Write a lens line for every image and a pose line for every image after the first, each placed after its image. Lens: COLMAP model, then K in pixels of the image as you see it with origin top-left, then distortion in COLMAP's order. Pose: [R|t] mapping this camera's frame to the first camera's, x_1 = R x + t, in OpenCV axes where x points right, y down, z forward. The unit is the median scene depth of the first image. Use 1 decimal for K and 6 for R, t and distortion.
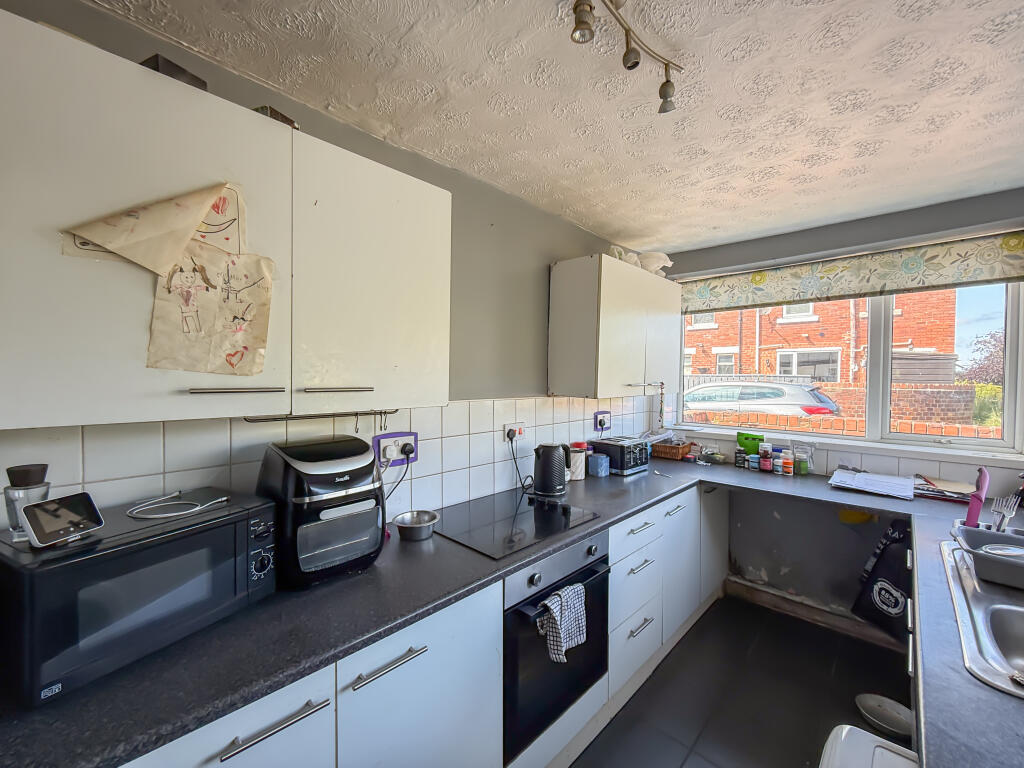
lens RADIAL K [[412.4, 0, 514.8], [0, 412.4, 384.5], [0, 0, 1]] dist [-0.001135, -0.000321]
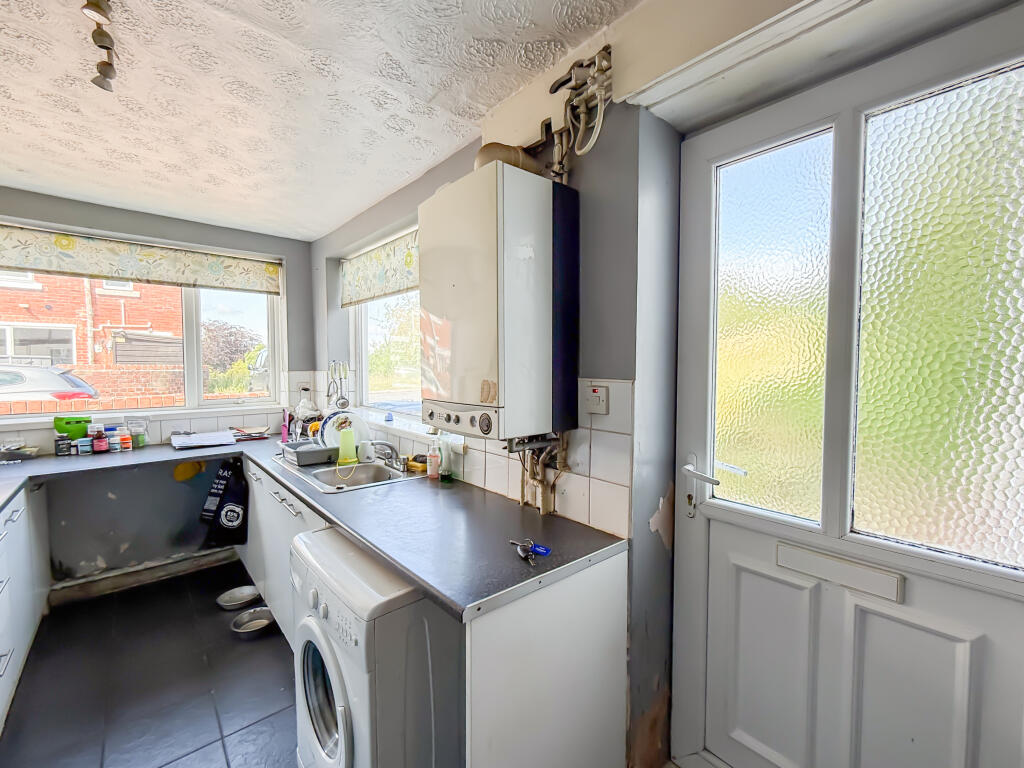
lens RADIAL K [[412.4, 0, 514.8], [0, 412.4, 384.5], [0, 0, 1]] dist [-0.001135, -0.000321]
pose [[0.084012, -0.060628, 0.994619, -0.247871], [0.017353, 0.998085, 0.059374, 0.012758], [-0.996314, 0.012272, 0.084903, -0.040511]]
